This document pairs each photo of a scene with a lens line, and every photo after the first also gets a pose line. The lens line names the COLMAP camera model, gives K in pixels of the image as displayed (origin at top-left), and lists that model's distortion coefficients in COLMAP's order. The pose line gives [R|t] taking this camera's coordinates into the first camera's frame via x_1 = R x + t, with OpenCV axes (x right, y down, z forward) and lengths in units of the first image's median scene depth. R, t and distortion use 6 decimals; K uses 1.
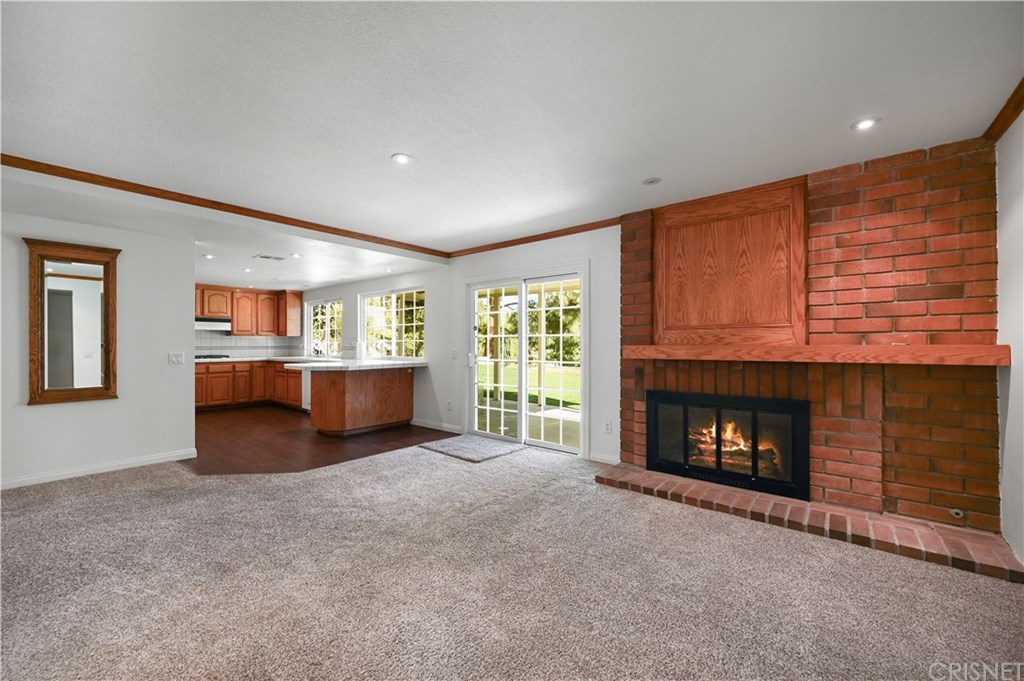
lens RADIAL K [[405.4, 0, 512.0], [0, 405.4, 340.5], [0, 0, 1]] dist [0.003234, 0.000344]
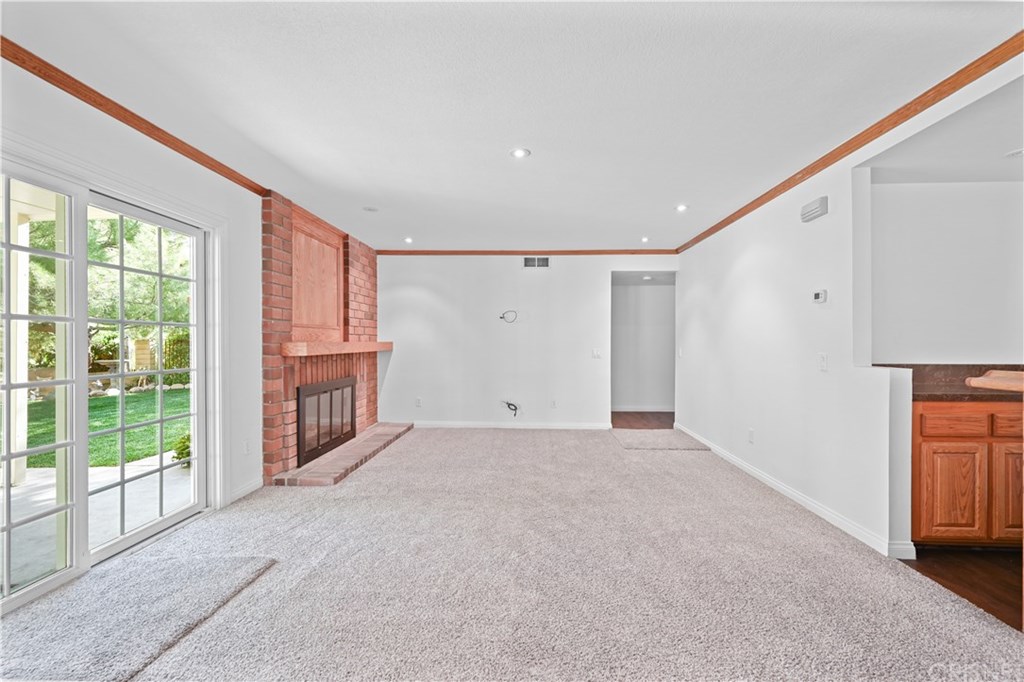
lens RADIAL K [[419.9, 0, 522.0], [0, 419.9, 347.1], [0, 0, 1]] dist [0.002291, 0.000153]
pose [[-0.619261, -0.007977, 0.785145, -0.726038], [-0.007023, 0.999965, 0.004619, 0.014187], [-0.785154, -0.002654, -0.619295, 1.093463]]
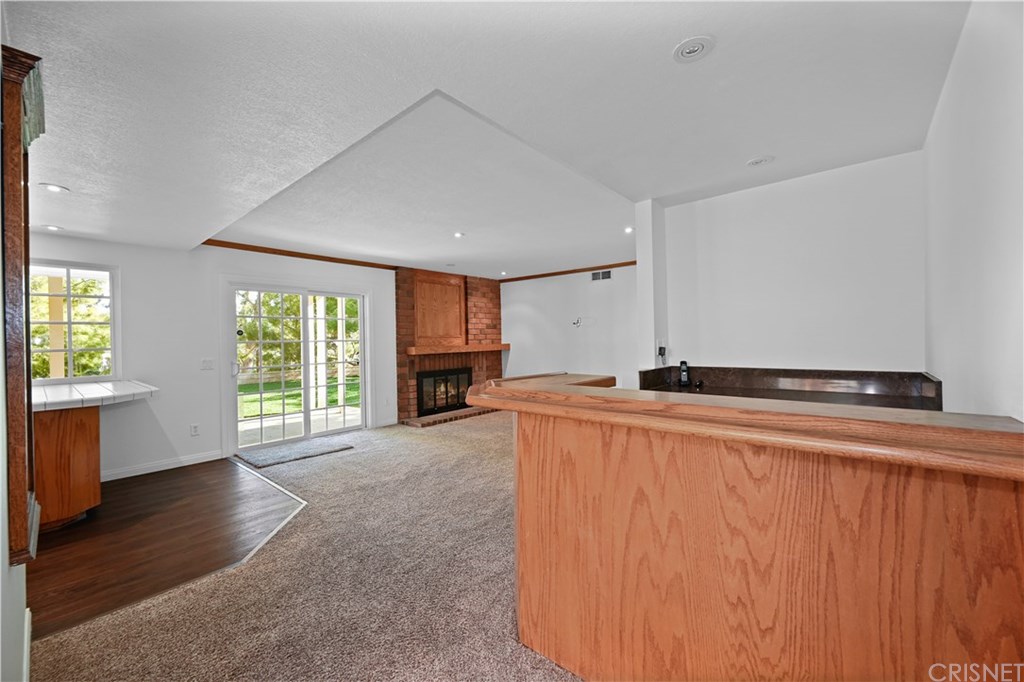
lens RADIAL K [[413.1, 0, 512.0], [0, 413.1, 341.0], [0, 0, 1]] dist [-0.000373, -0.000188]
pose [[0.014997, -0.003425, 0.999882, -1.305065], [0.010571, 0.999939, 0.003266, -0.012924], [-0.999832, 0.010521, 0.015032, 0.512241]]
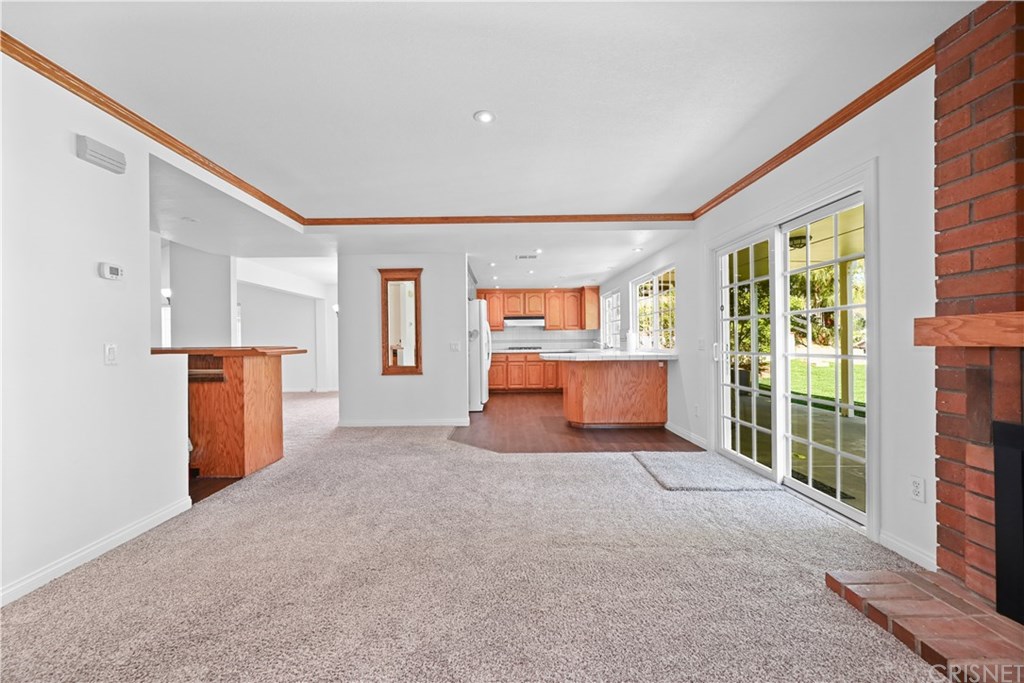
lens RADIAL K [[413.1, 0, 512.0], [0, 413.1, 341.5], [0, 0, 1]] dist [-0.000373, -0.000188]
pose [[0.642831, -0.007439, -0.765972, 0.306100], [0.016650, 0.999852, 0.004263, 0.025996], [0.765827, -0.015494, 0.642860, 0.310060]]
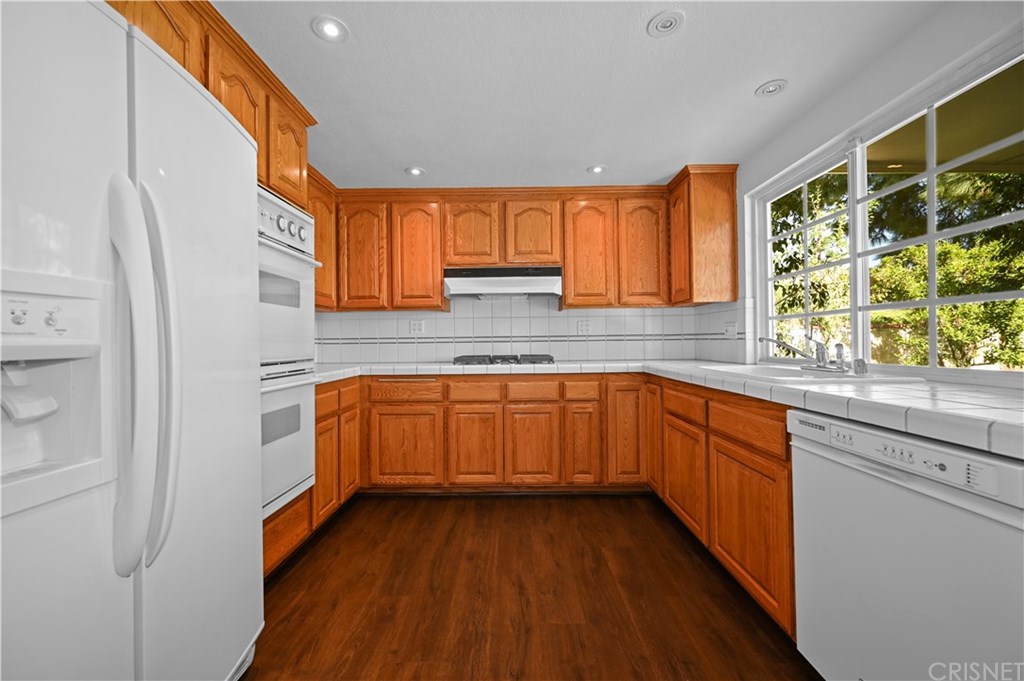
lens RADIAL K [[388.1, 0, 512.0], [0, 388.1, 340.5], [0, 0, 1]] dist [0.001363, 0.000088]
pose [[0.622930, -0.009067, -0.782225, -0.804852], [0.016003, 0.999871, 0.001154, 0.037453], [0.782114, -0.013237, 0.622995, 1.378199]]
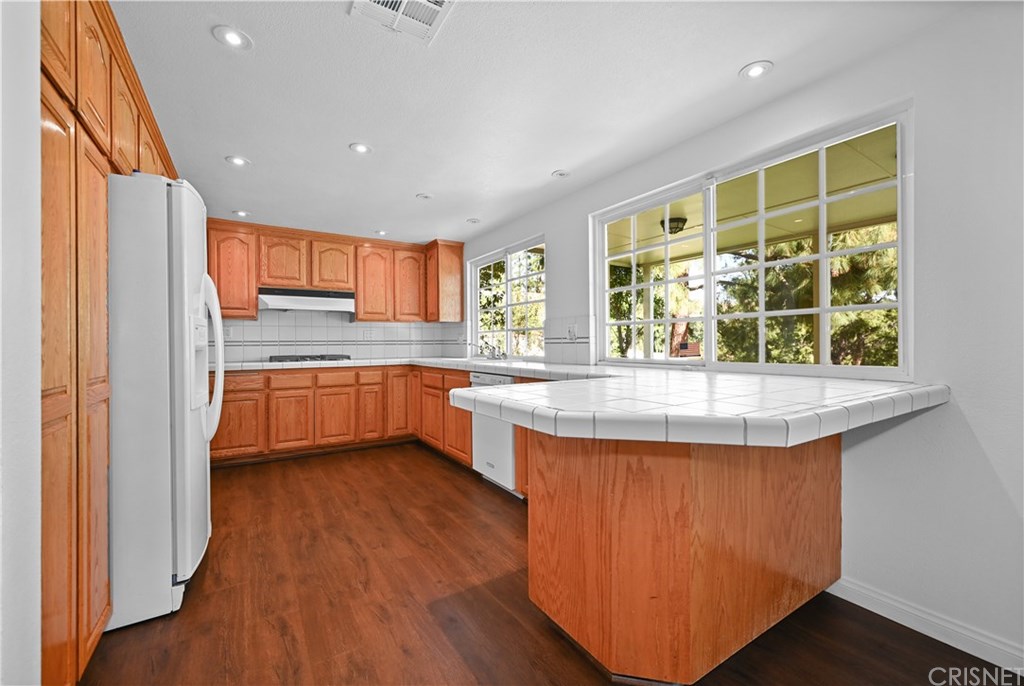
lens RADIAL K [[414.6, 0, 507.3], [0, 414.6, 342.1], [0, 0, 1]] dist [-0.001279, -0.000053]
pose [[0.947939, -0.005453, -0.318404, -0.571730], [0.007011, 0.999968, 0.003746, 0.032619], [0.318373, -0.005783, 0.947948, 0.976641]]
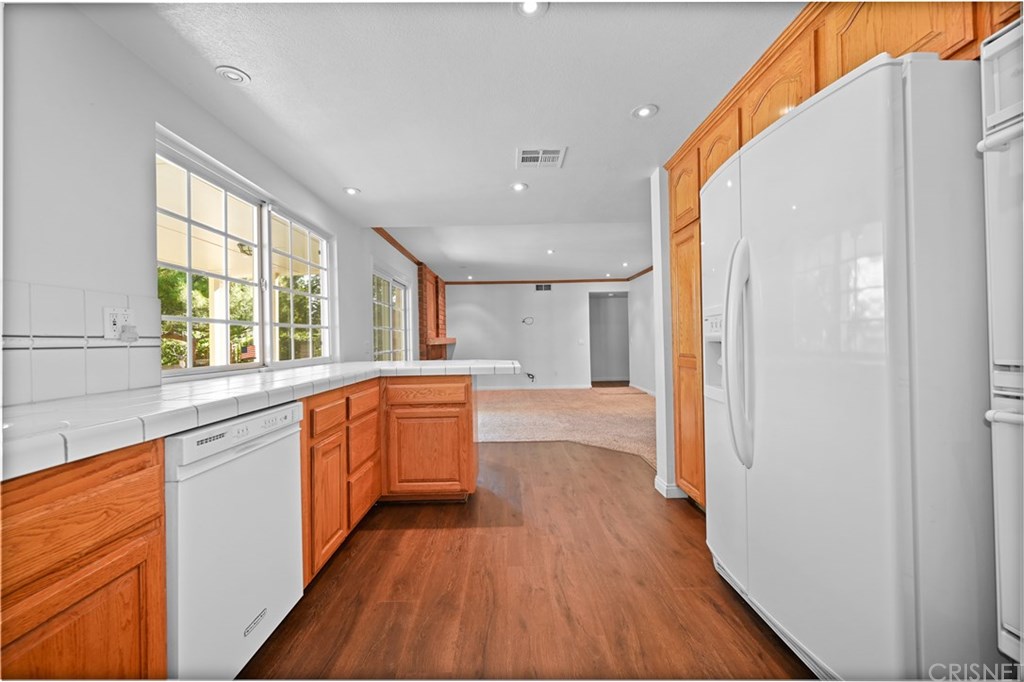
lens RADIAL K [[405.4, 0, 512.0], [0, 405.4, 341.0], [0, 0, 1]] dist [0.003234, 0.000344]
pose [[-0.642134, 0.015038, 0.766445, -1.243838], [0.015590, 0.999857, -0.006557, 0.041839], [-0.766434, 0.007739, -0.642276, 1.754299]]
